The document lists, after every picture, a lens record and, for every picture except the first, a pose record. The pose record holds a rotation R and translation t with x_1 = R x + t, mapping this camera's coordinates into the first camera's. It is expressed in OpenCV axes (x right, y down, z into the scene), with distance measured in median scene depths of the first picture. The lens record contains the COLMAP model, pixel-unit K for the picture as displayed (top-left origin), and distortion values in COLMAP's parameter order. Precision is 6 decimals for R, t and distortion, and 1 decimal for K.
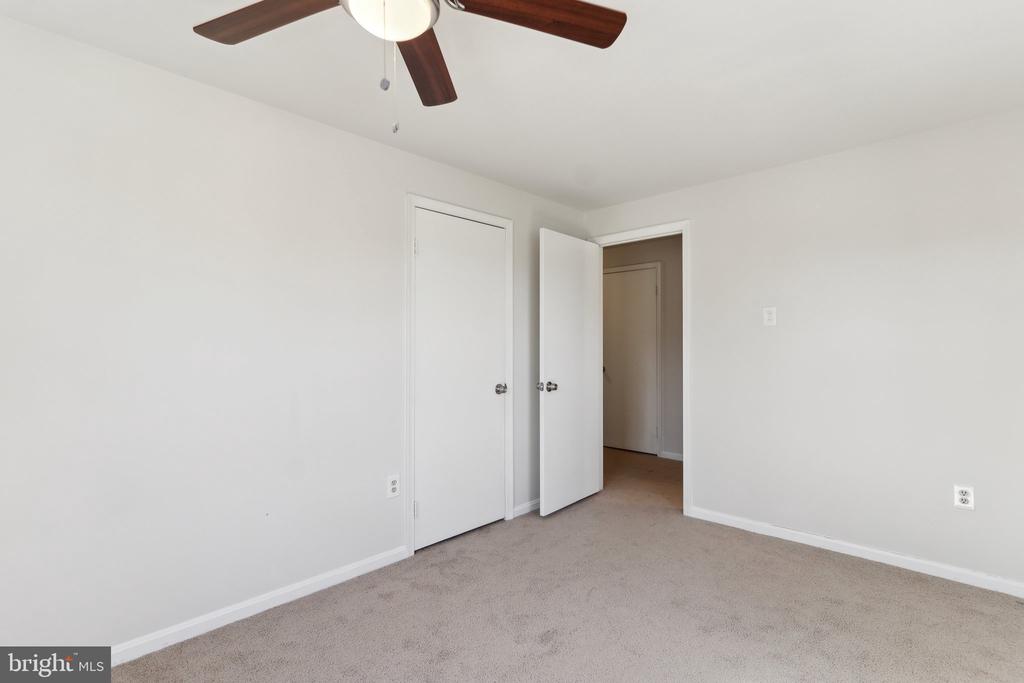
lens RADIAL K [[487.2, 0, 522.4], [0, 487.2, 341.7], [0, 0, 1]] dist [-0.000199, -0.000212]
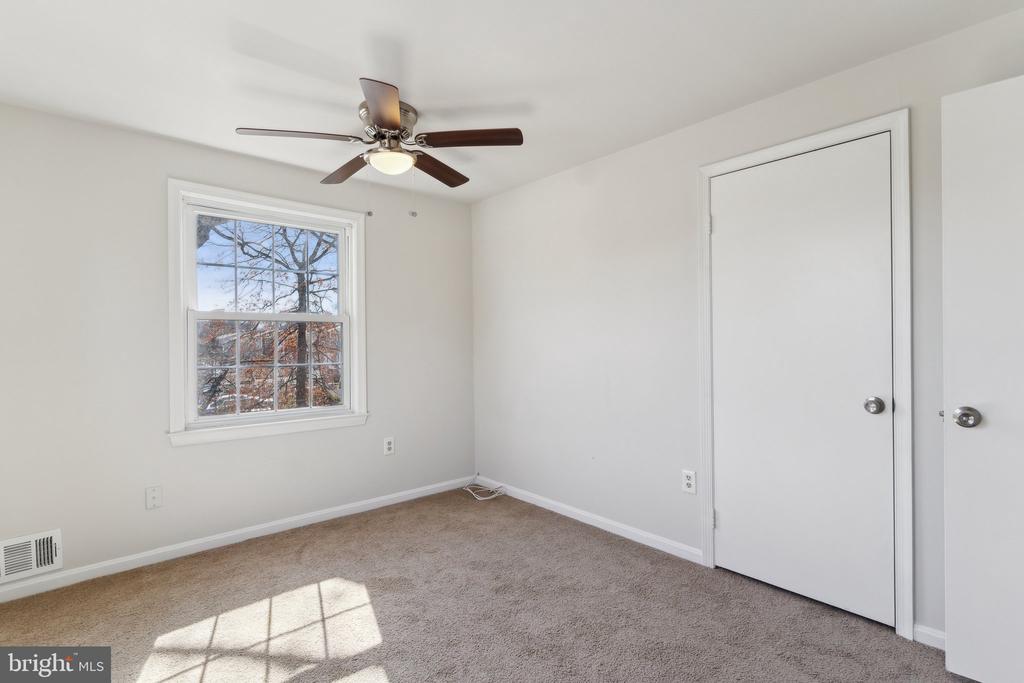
lens RADIAL K [[492.0, 0, 513.7], [0, 492.0, 342.1], [0, 0, 1]] dist [0.000182, 0.000138]
pose [[-0.094205, 0.011501, -0.995486, 0.669477], [0.016740, 0.999810, 0.009967, 0.006266], [0.995412, -0.015725, -0.094380, 0.689583]]
